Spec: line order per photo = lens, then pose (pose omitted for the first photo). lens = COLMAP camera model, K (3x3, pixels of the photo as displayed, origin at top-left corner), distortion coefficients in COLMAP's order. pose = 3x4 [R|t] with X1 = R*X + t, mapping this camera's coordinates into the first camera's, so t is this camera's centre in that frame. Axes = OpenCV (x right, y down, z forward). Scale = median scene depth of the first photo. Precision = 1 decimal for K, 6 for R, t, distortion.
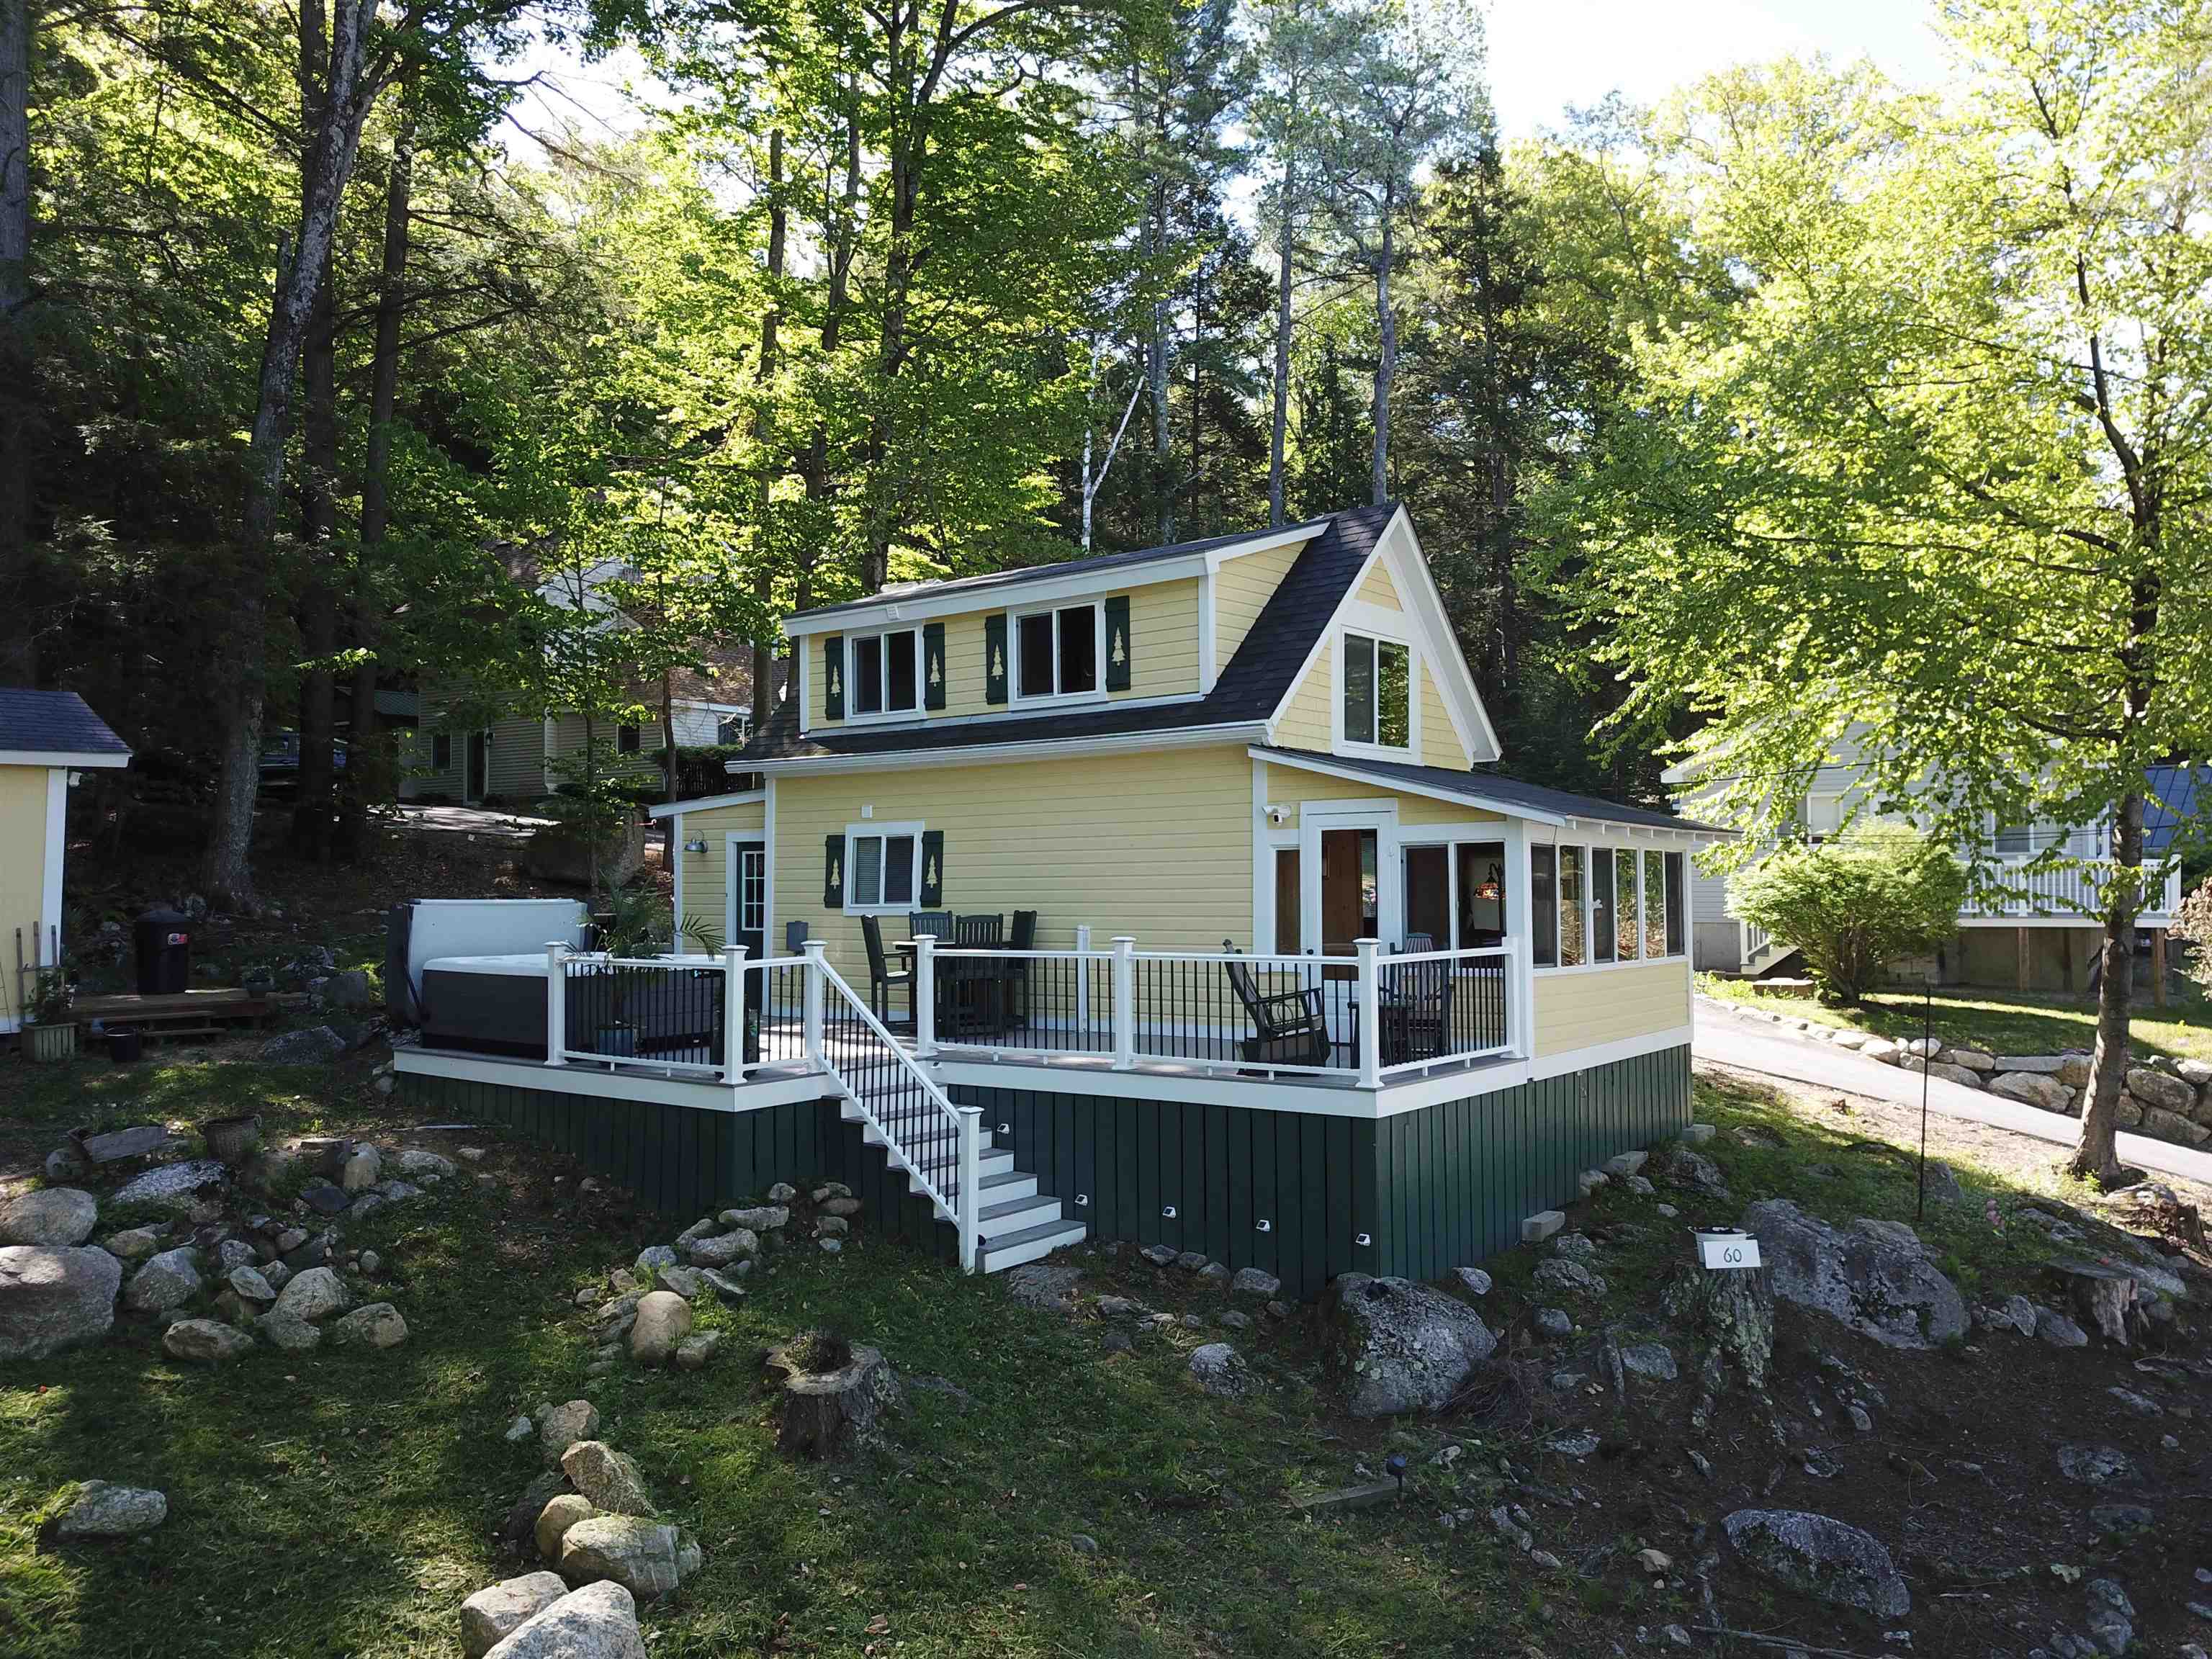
lens RADIAL K [[1675.1, 0, 1107.7], [0, 1675.1, 836.5], [0, 0, 1]] dist [0.018632, -0.014313]
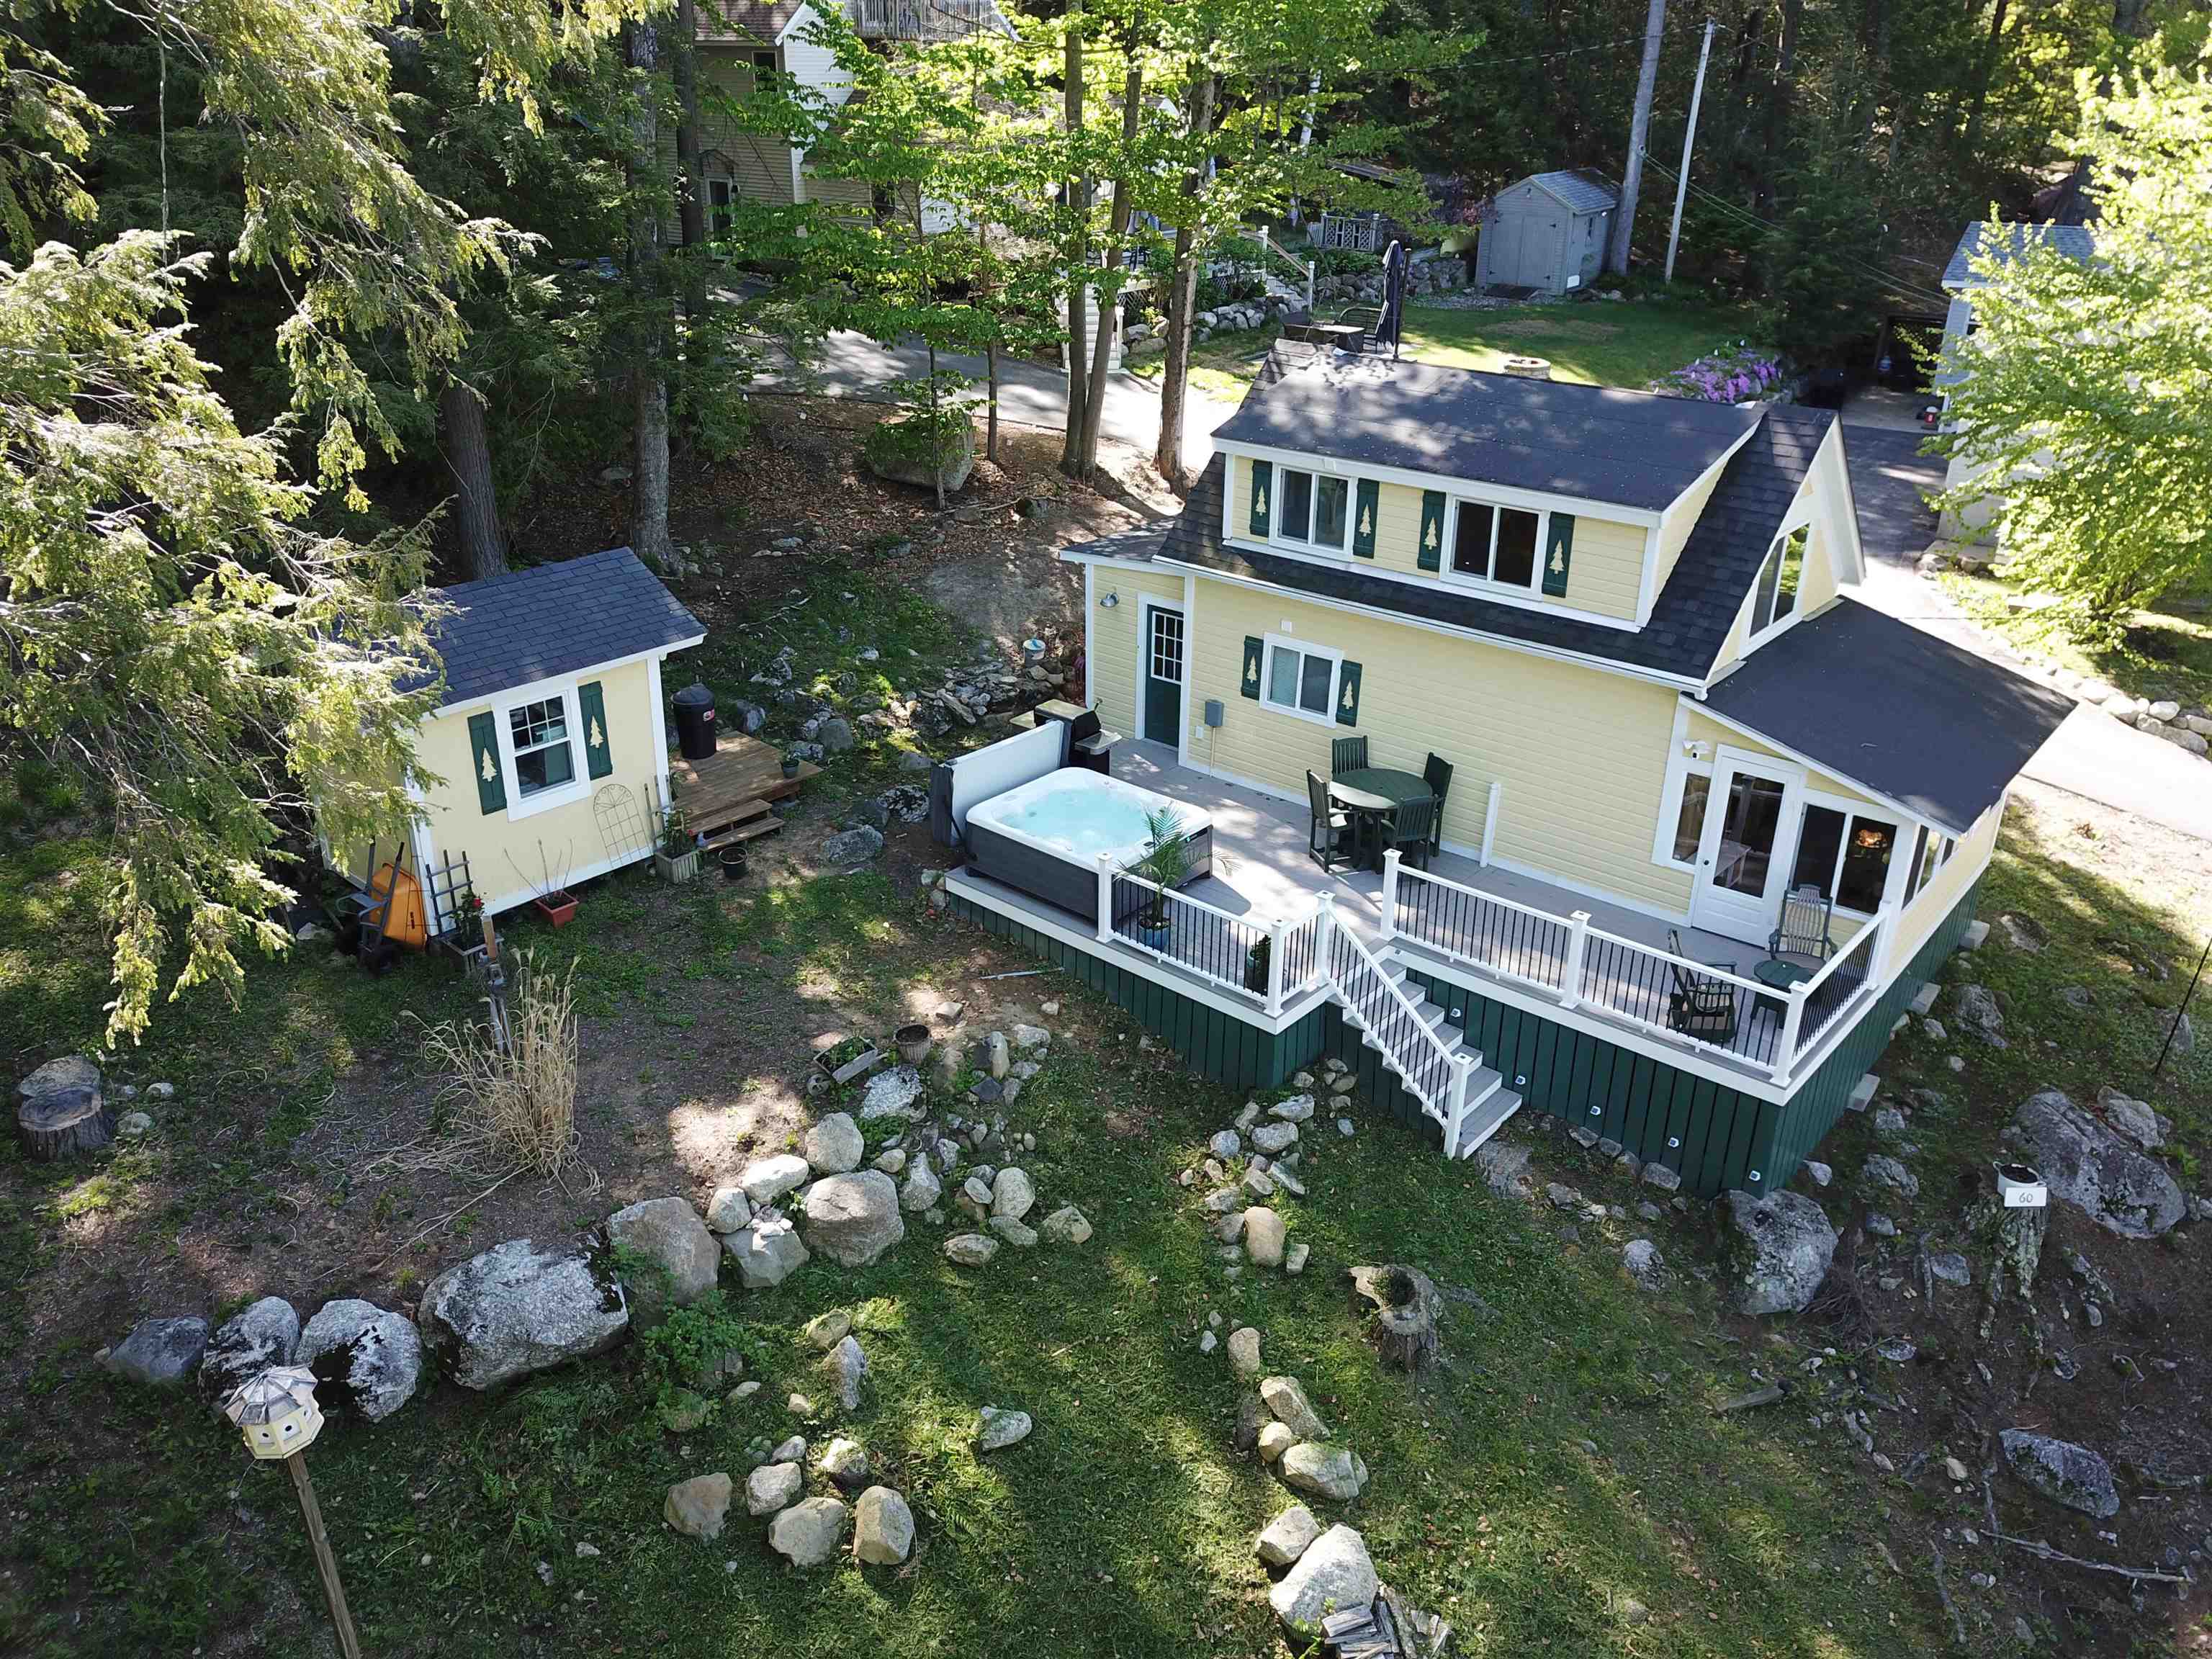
lens RADIAL K [[1675.1, 0, 1109.0], [0, 1675.1, 840.1], [0, 0, 1]] dist [0.018632, -0.014313]
pose [[0.998267, 0.037408, -0.045431, -0.246259], [-0.012572, 0.889714, 0.456345, -0.476400], [0.057491, -0.454983, 0.888642, -0.100125]]
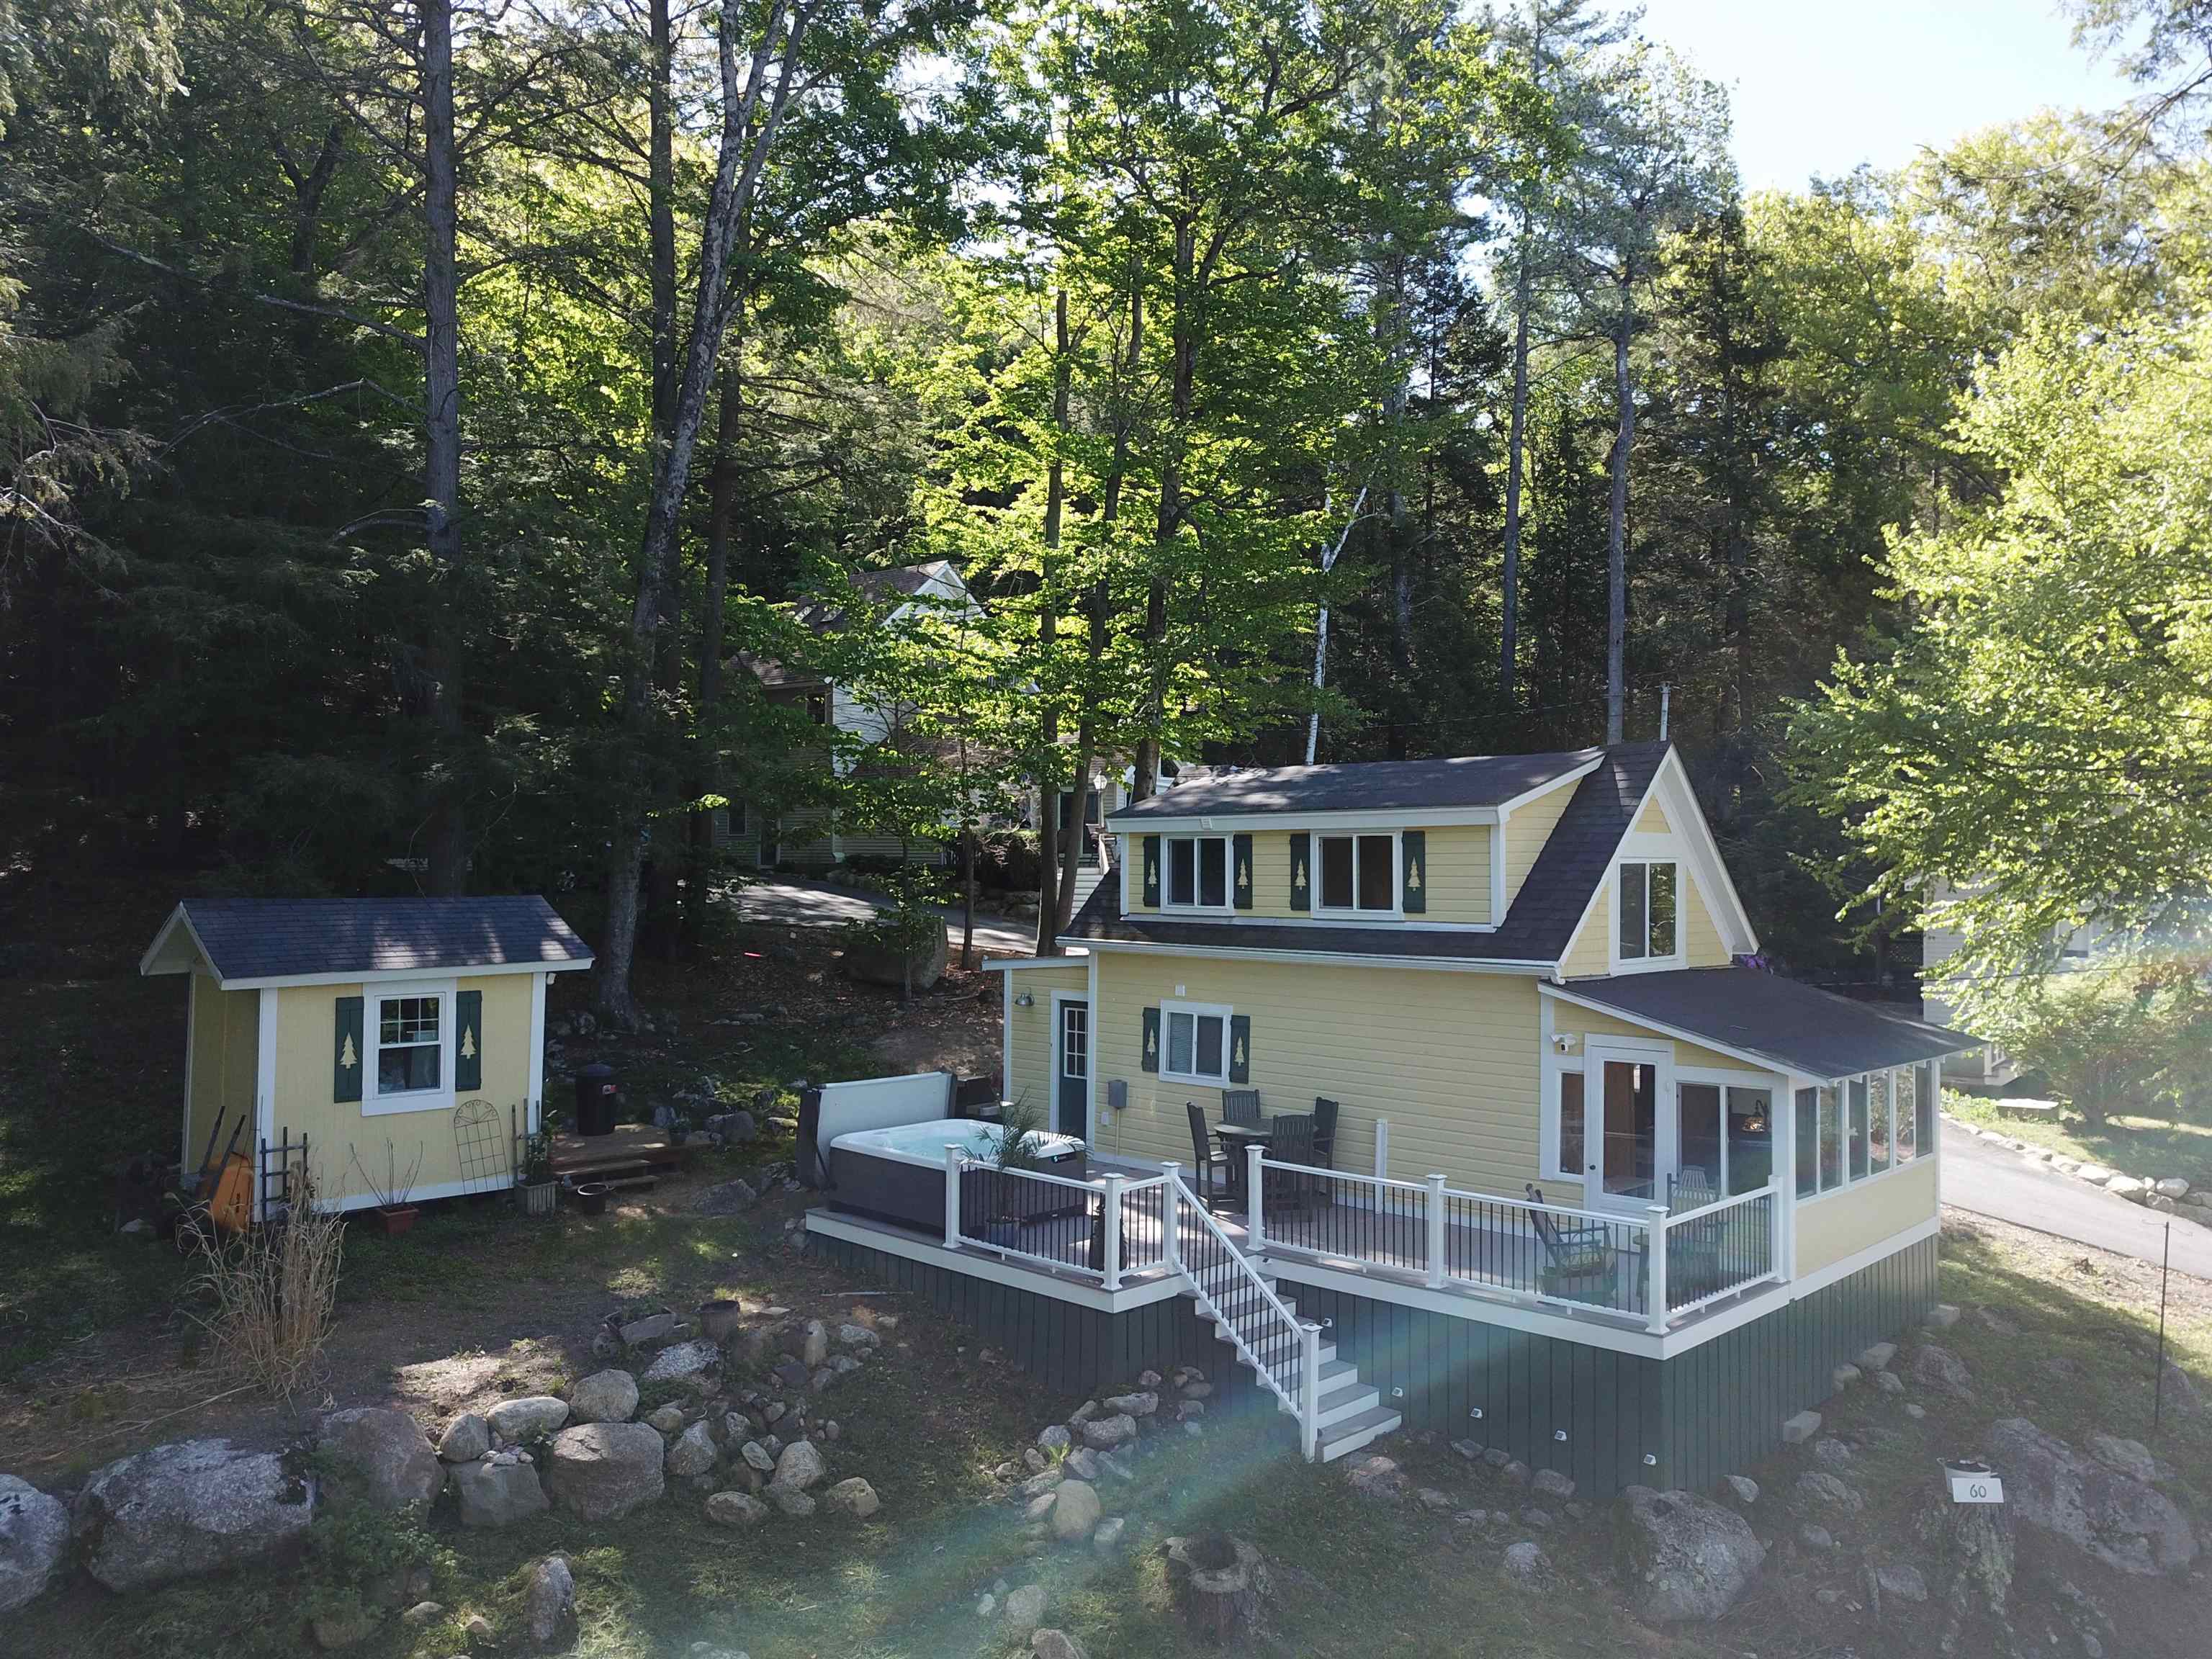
lens RADIAL K [[1675.1, 0, 1108.2], [0, 1675.1, 832.7], [0, 0, 1]] dist [0.018632, -0.014313]
pose [[0.992924, 0.008910, -0.118419, -0.069381], [-0.007318, 0.999877, 0.013876, -0.164777], [0.118528, -0.012912, 0.992867, -0.167895]]
